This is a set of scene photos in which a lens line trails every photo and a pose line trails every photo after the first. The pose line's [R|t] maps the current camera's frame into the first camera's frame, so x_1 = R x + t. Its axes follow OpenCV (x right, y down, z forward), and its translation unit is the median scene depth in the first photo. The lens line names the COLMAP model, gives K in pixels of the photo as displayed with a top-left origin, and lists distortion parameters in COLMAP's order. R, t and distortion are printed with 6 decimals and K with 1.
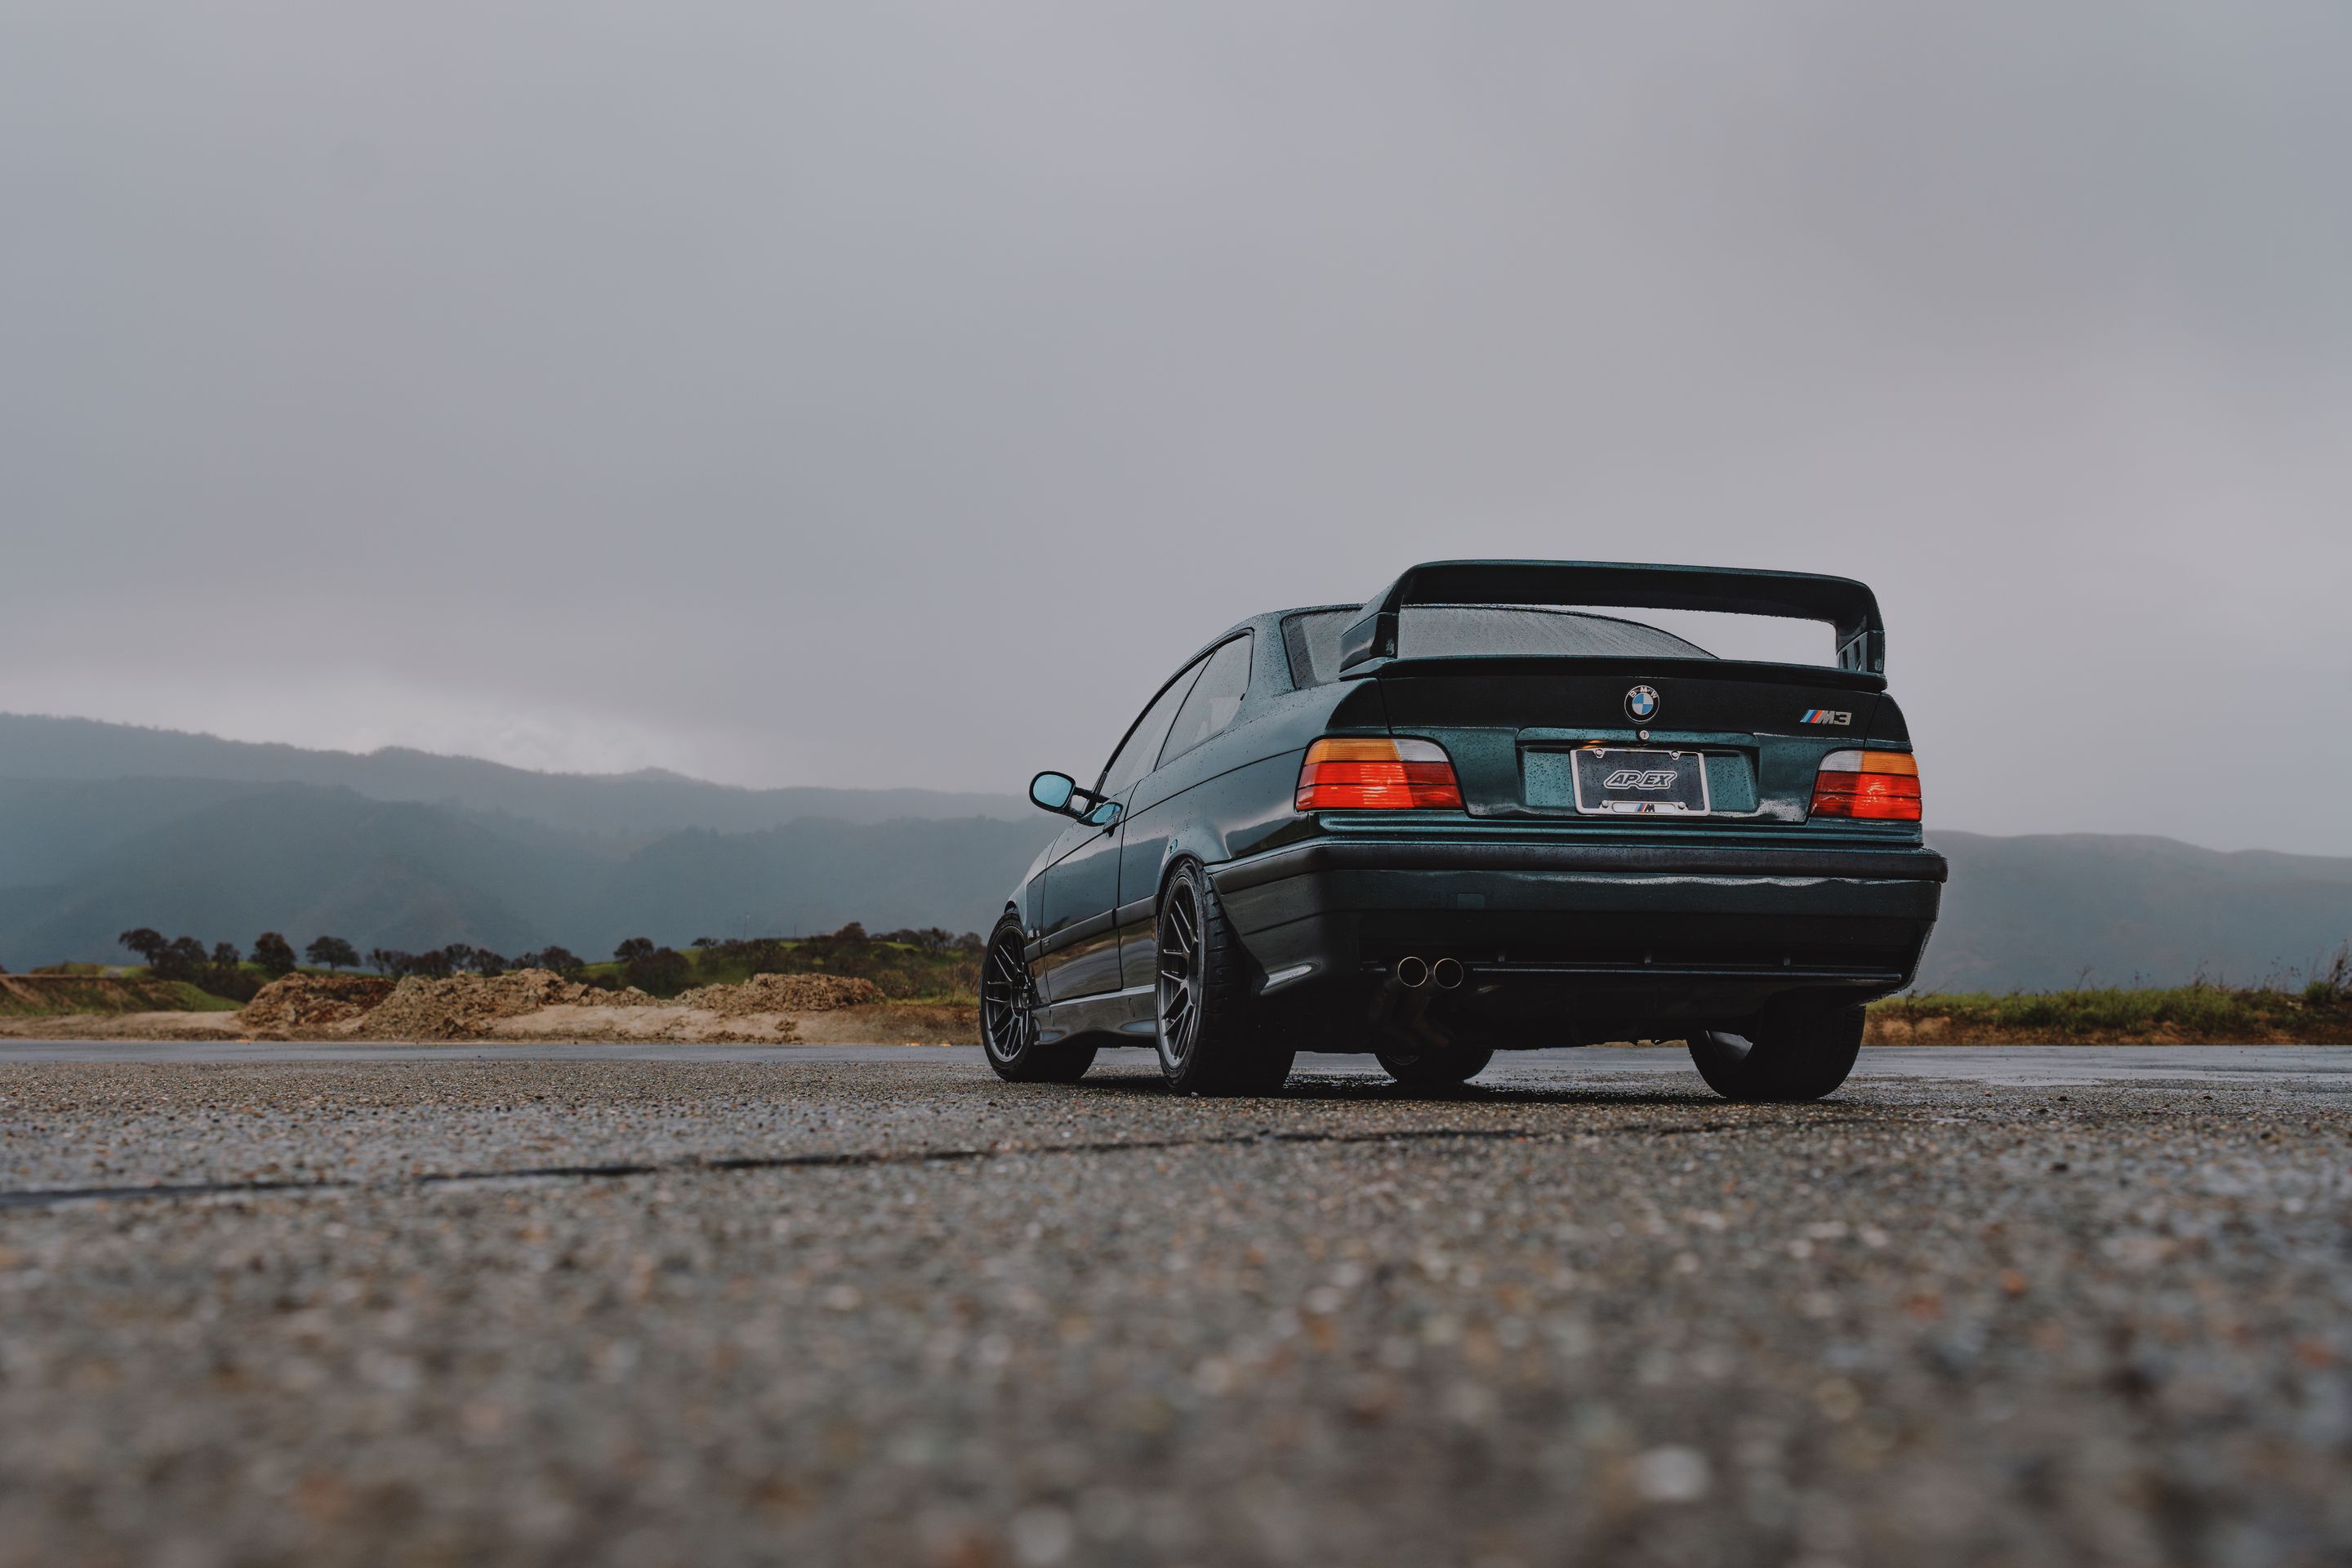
lens RADIAL K [[2706.2, 0, 1110.8], [0, 2706.2, 751.7], [0, 0, 1]] dist [0.024549, 0.000000]
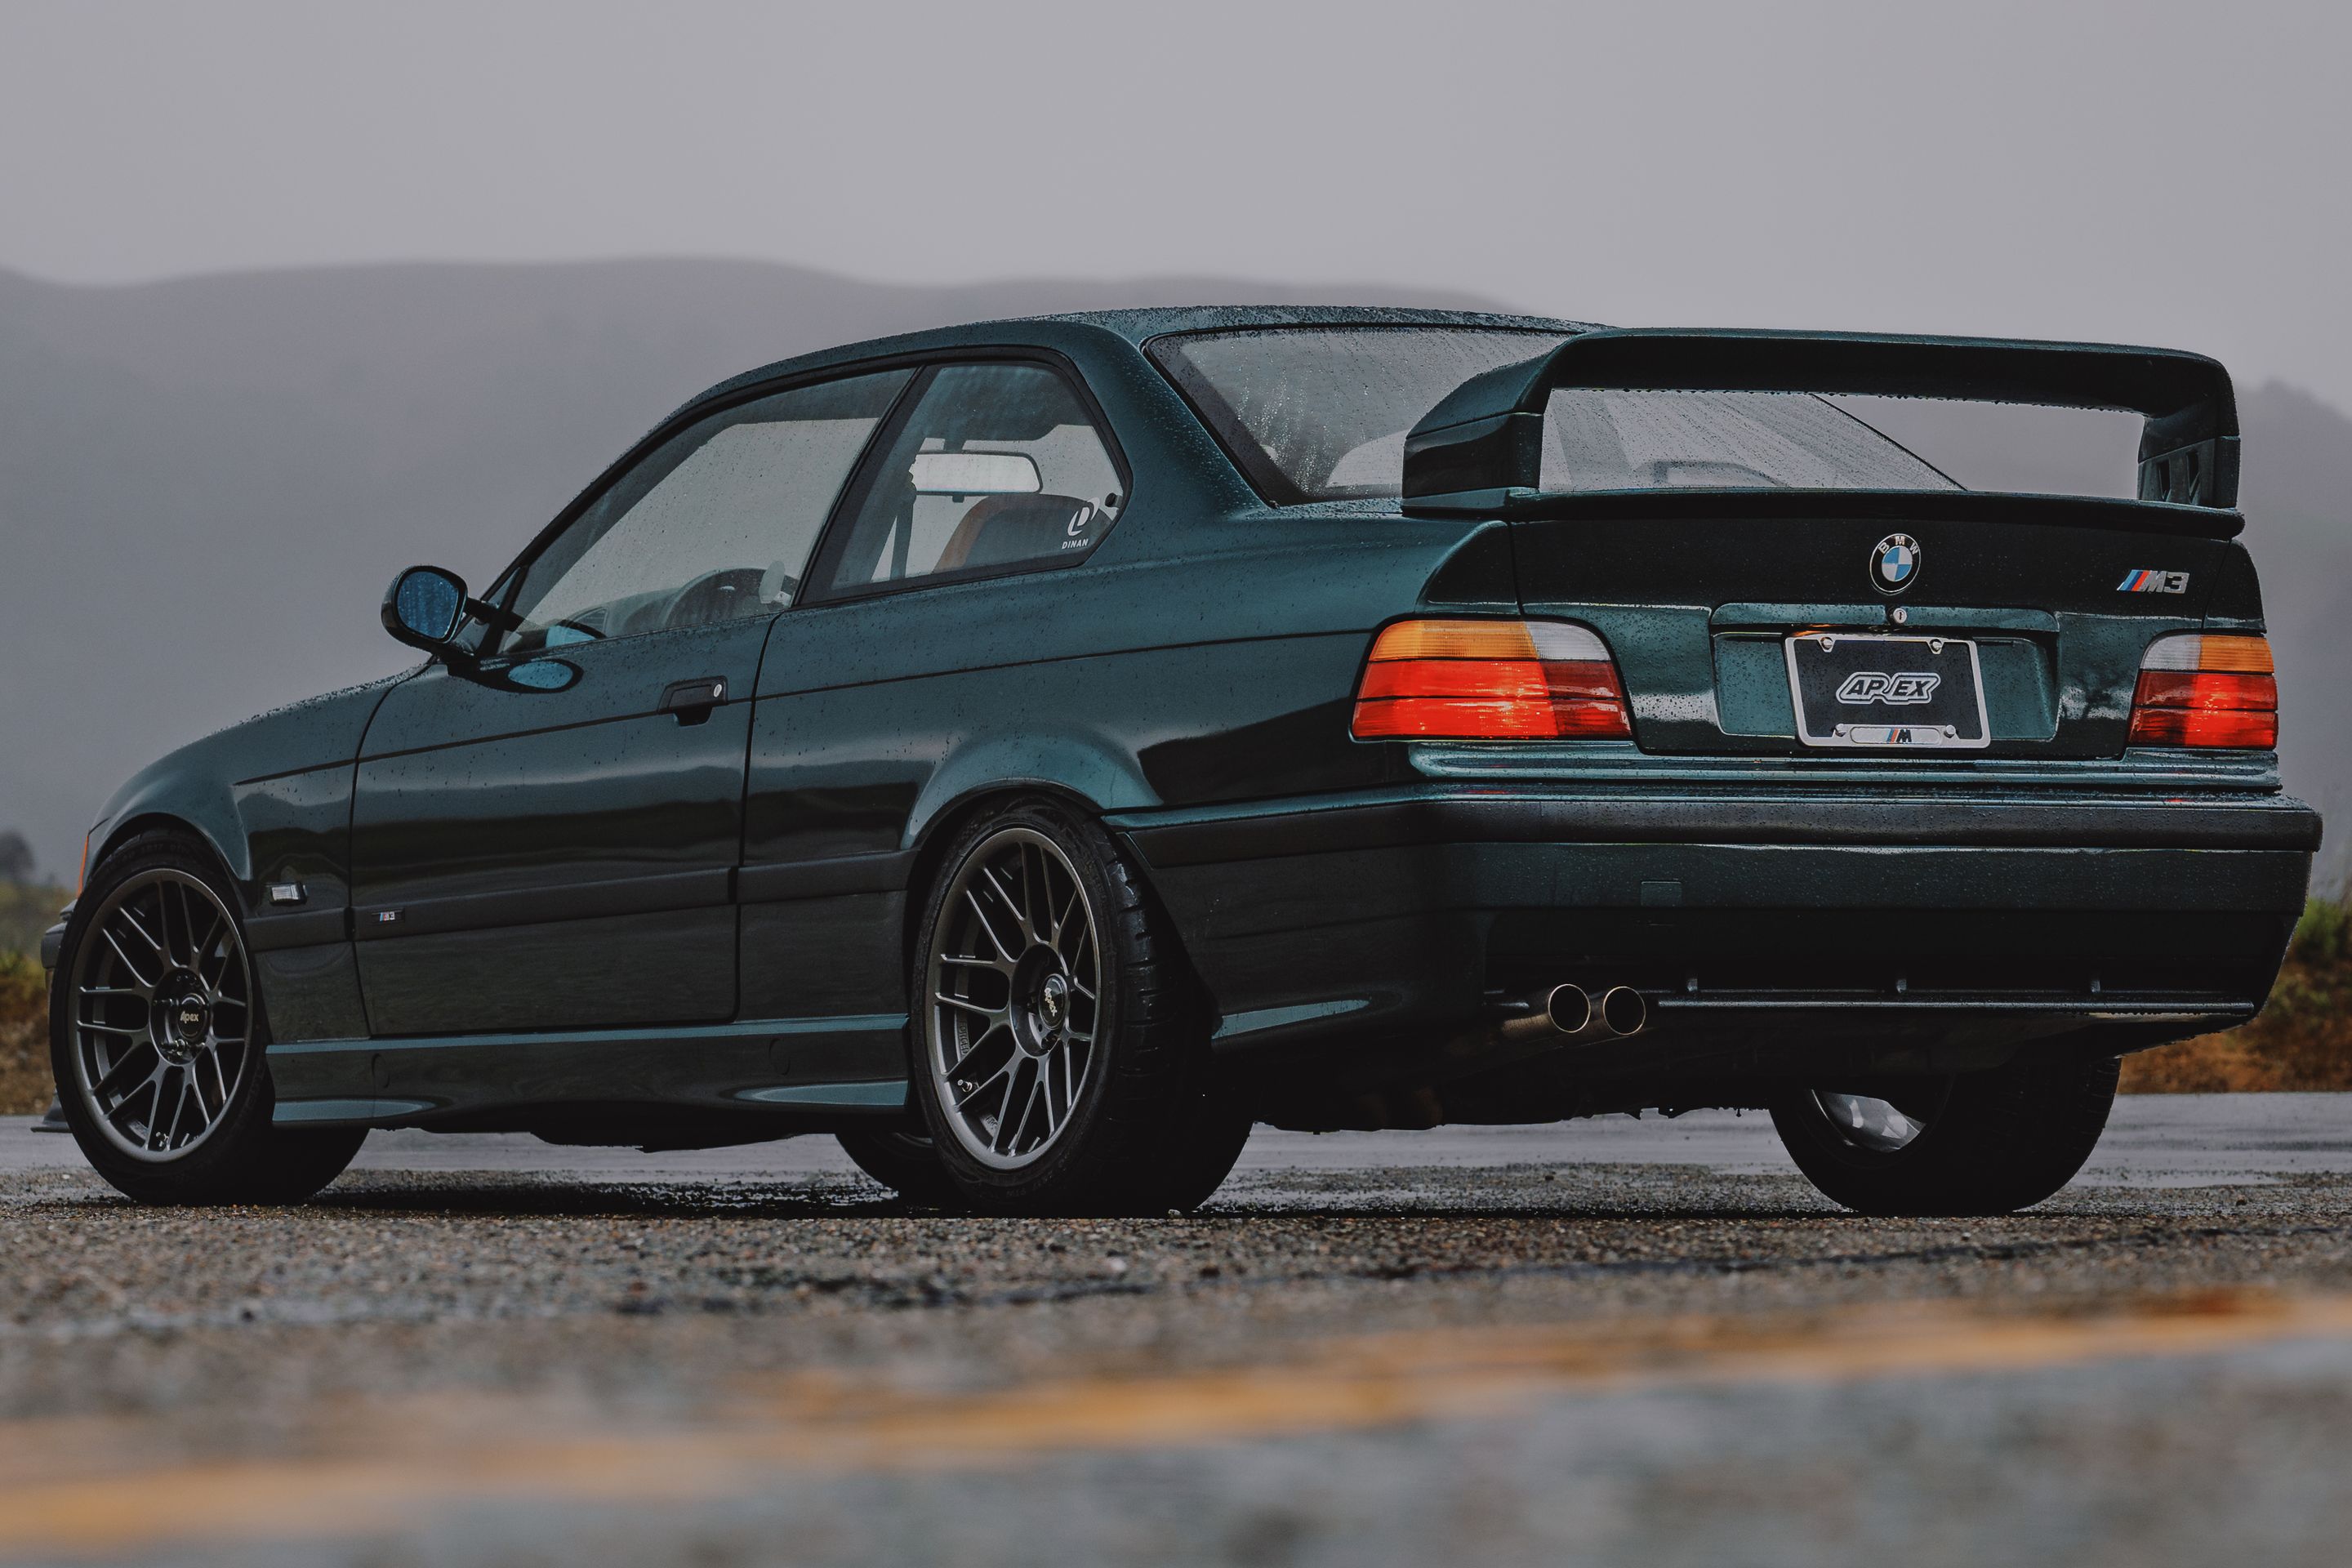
lens RADIAL K [[11143.8, 0, 1175.5], [0, 11143.8, 784.9], [0, 0, 1]] dist [-0.209502, 0.000000]
pose [[0.938755, 0.002380, 0.344576, -0.524580], [-0.030617, 0.996597, 0.076531, -0.099280], [-0.343222, -0.082394, 0.935634, -0.825245]]
